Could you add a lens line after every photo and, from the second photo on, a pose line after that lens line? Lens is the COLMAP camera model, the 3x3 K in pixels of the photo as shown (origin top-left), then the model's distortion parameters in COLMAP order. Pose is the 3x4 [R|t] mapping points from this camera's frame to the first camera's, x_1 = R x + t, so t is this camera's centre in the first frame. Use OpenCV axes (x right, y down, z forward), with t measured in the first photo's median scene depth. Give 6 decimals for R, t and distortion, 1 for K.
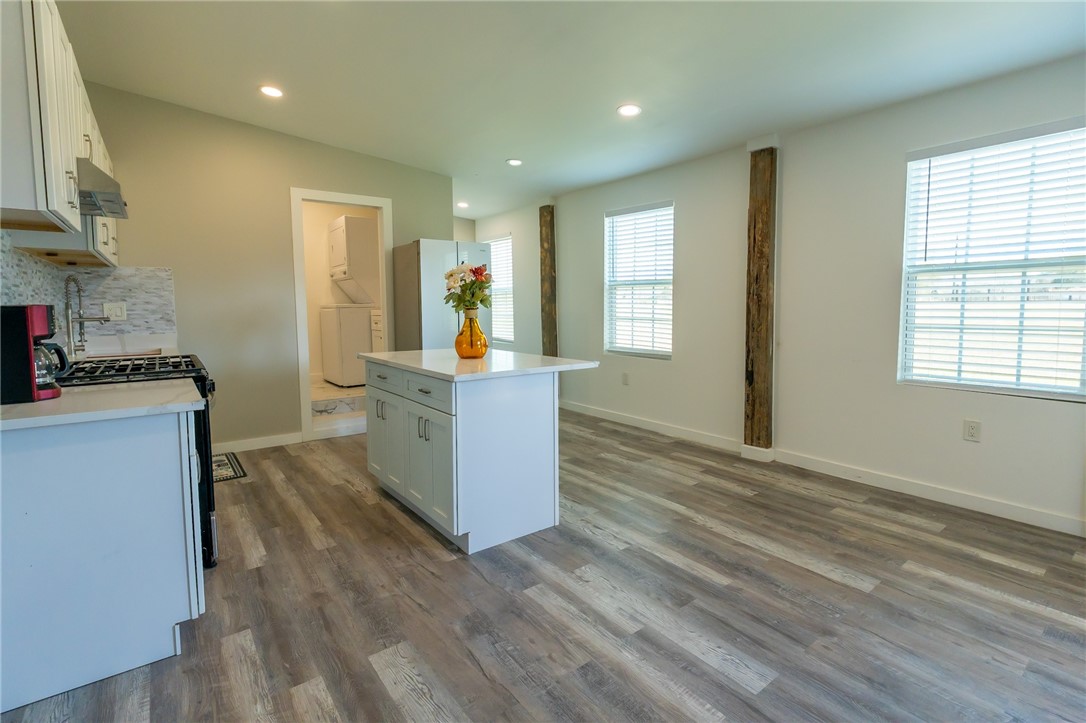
lens RADIAL K [[502.8, 0, 541.1], [0, 502.8, 345.6], [0, 0, 1]] dist [-0.006545, -0.000300]
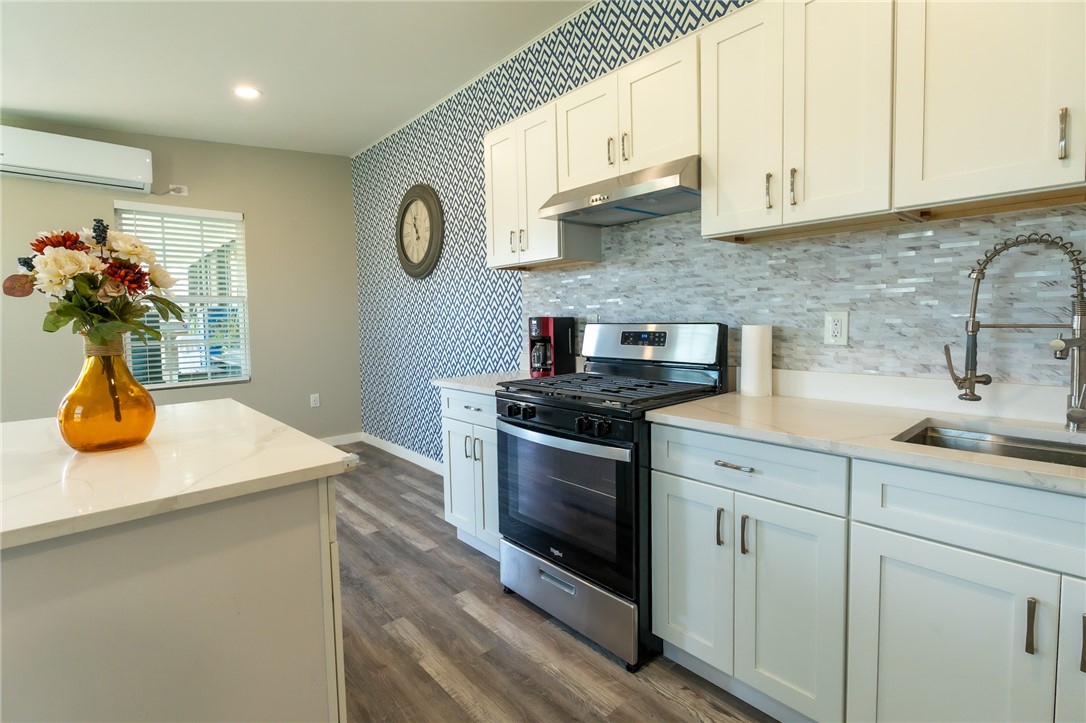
lens RADIAL K [[502.8, 0, 541.1], [0, 502.8, 345.6], [0, 0, 1]] dist [-0.006545, -0.000300]
pose [[-0.996868, 0.020371, -0.076418, -0.677312], [0.010098, 0.991133, 0.132490, -0.152864], [0.078439, 0.131303, -0.988234, 1.945814]]
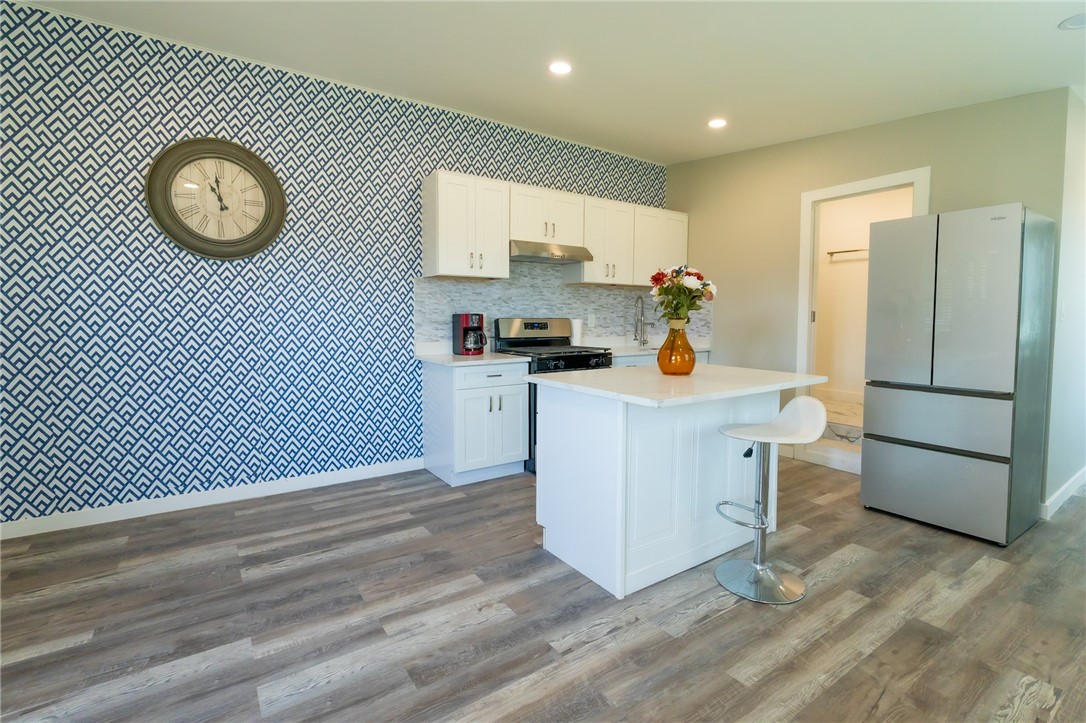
lens RADIAL K [[502.8, 0, 541.1], [0, 502.8, 345.6], [0, 0, 1]] dist [-0.006545, -0.000300]
pose [[-0.051390, 0.058949, -0.996937, 0.957337], [-0.083072, 0.994544, 0.063090, -0.081531], [0.995218, 0.086060, -0.046212, 1.085128]]
